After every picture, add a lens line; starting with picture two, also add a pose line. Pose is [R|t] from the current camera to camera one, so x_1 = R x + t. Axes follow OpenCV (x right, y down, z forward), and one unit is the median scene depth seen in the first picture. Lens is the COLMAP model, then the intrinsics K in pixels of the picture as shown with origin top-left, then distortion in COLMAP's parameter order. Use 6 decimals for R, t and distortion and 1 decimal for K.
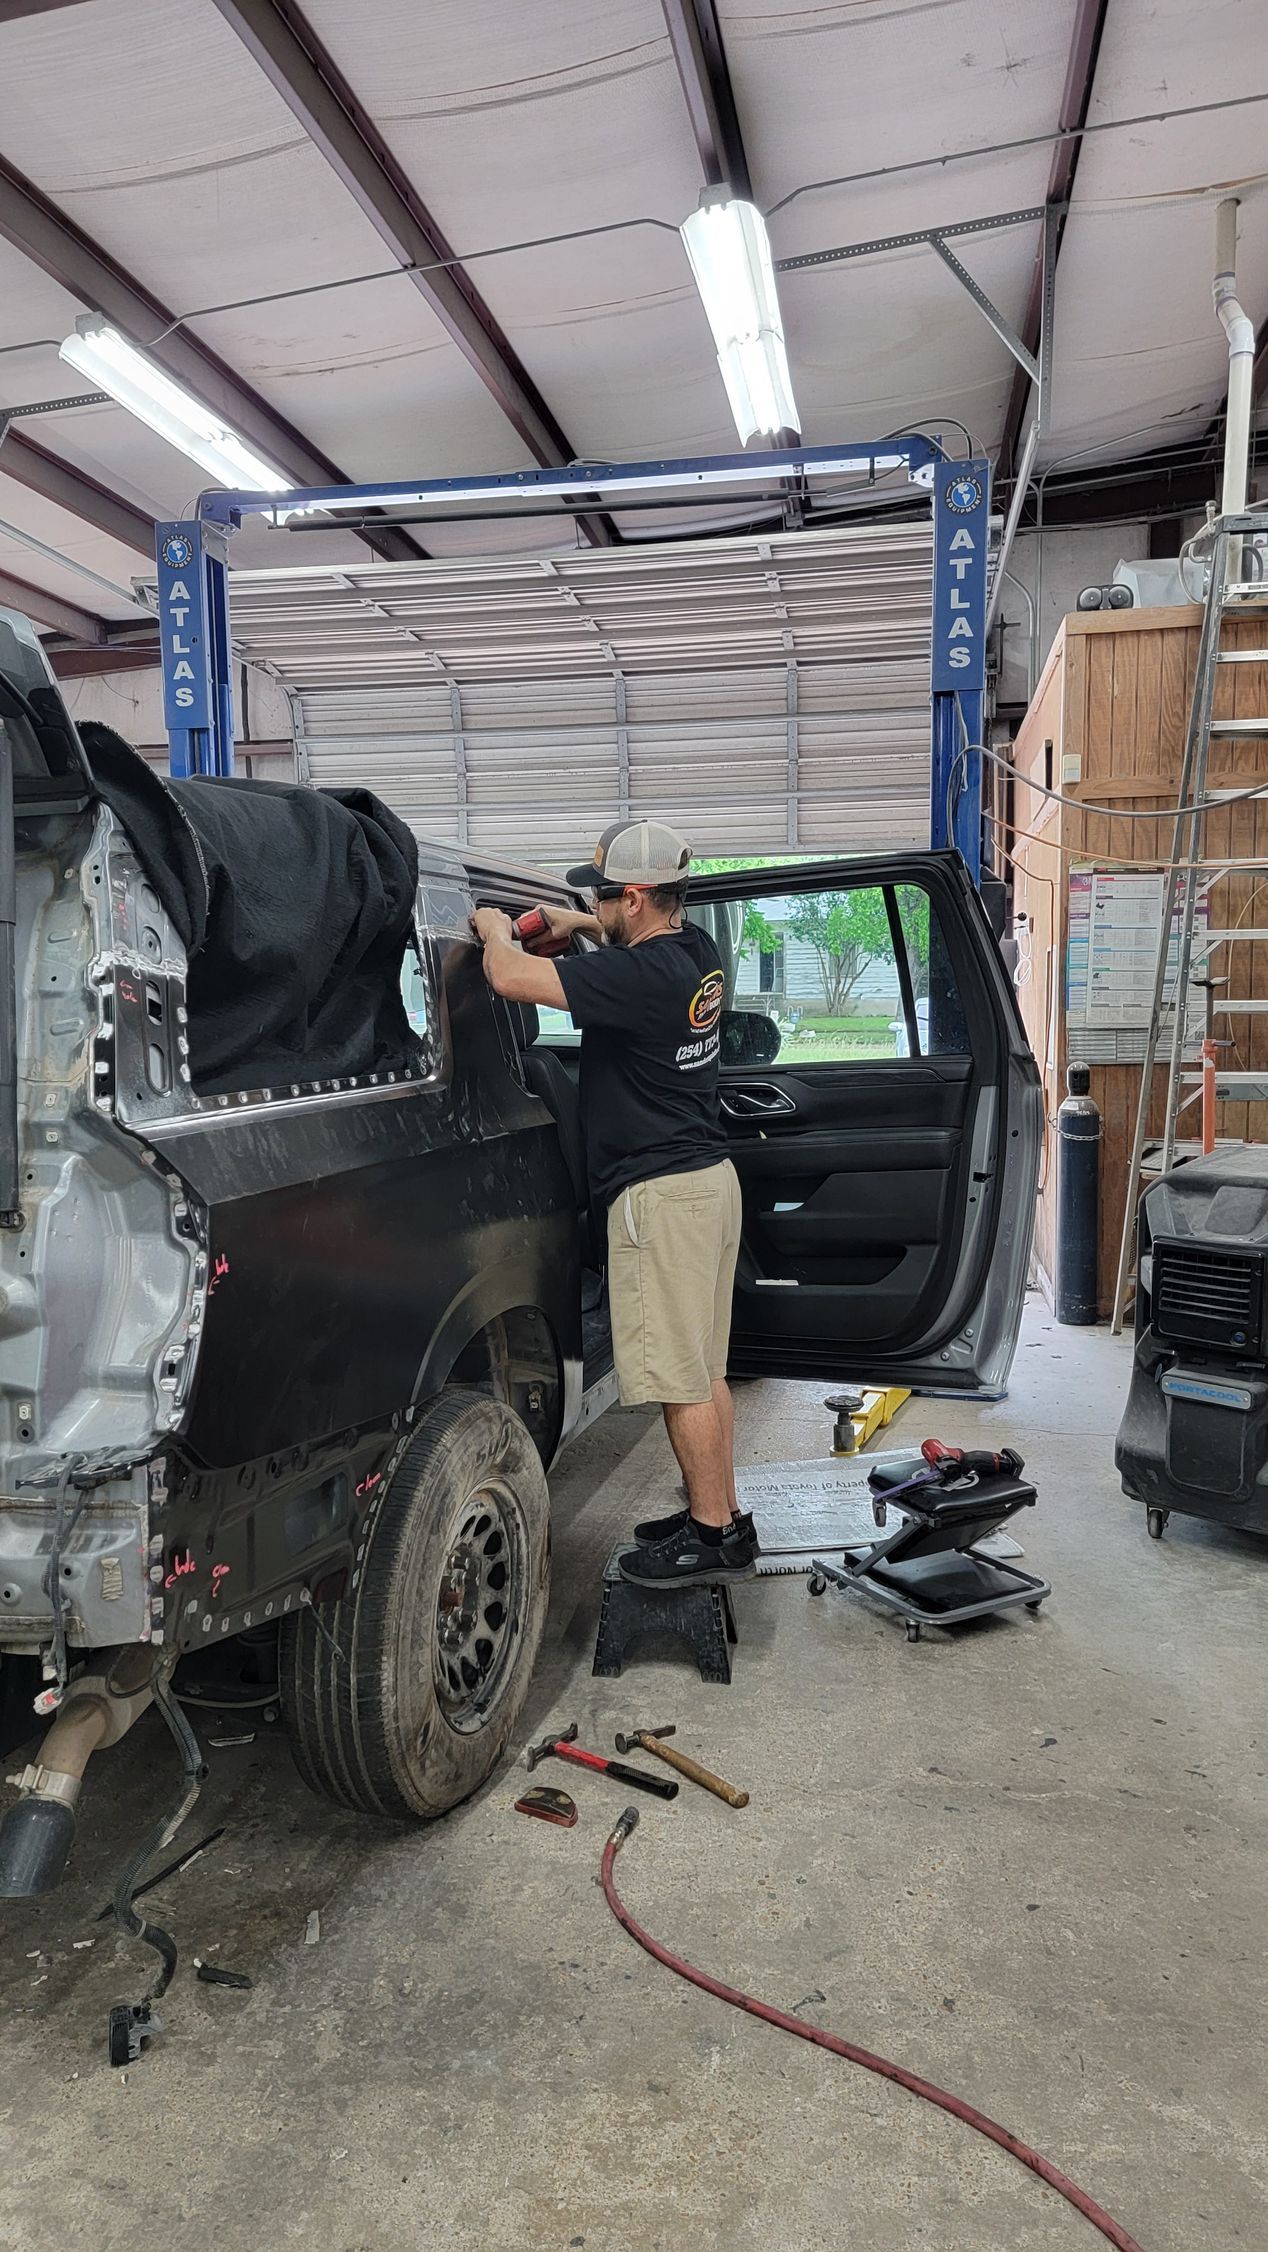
lens RADIAL K [[1526.6, 0, 573.1], [0, 1526.6, 1134.7], [0, 0, 1]] dist [0.080537, -0.062368]
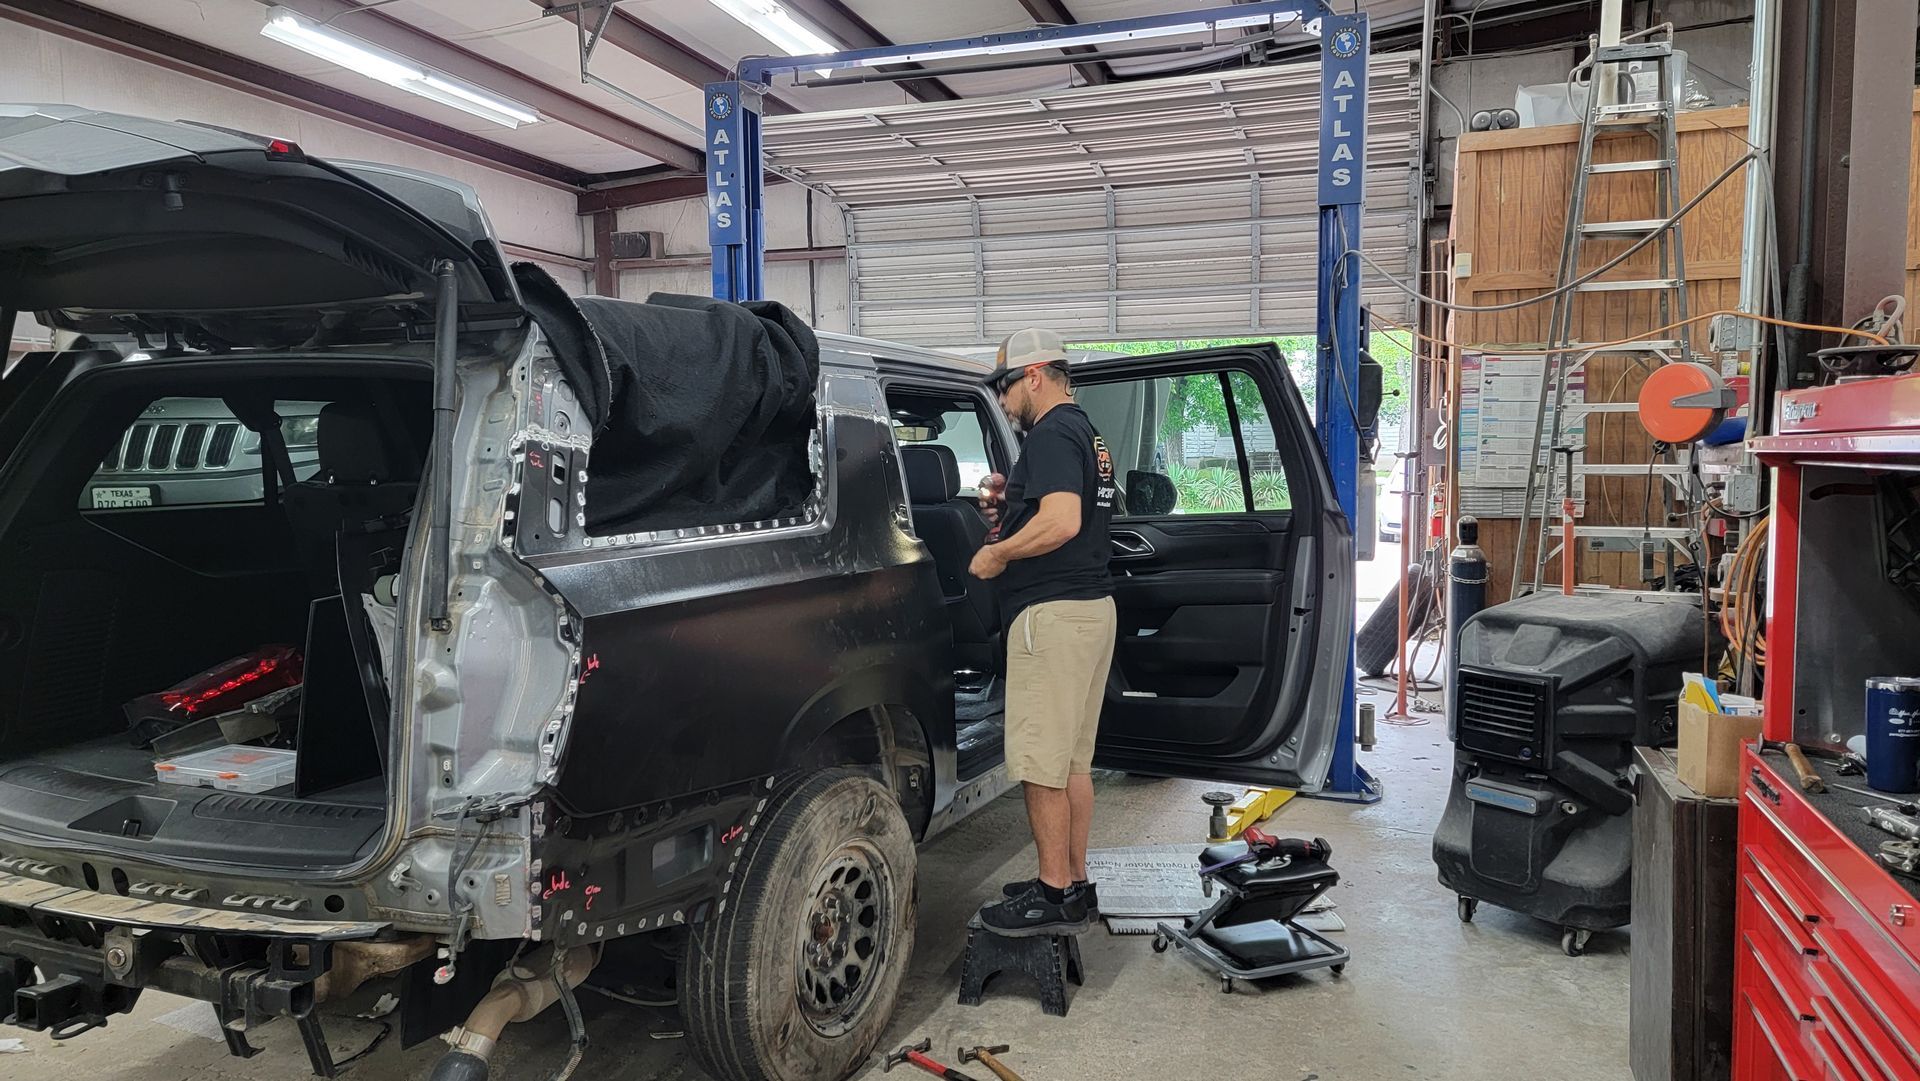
lens RADIAL K [[1301.6, 0, 960.0], [0, 1301.6, 540.5], [0, 0, 1]] dist [0.080537, -0.062368]
pose [[0.991541, 0.014714, -0.128959, 0.137253], [-0.017562, 0.999626, -0.020976, -0.002051], [0.128602, 0.023064, 0.991428, -0.061132]]
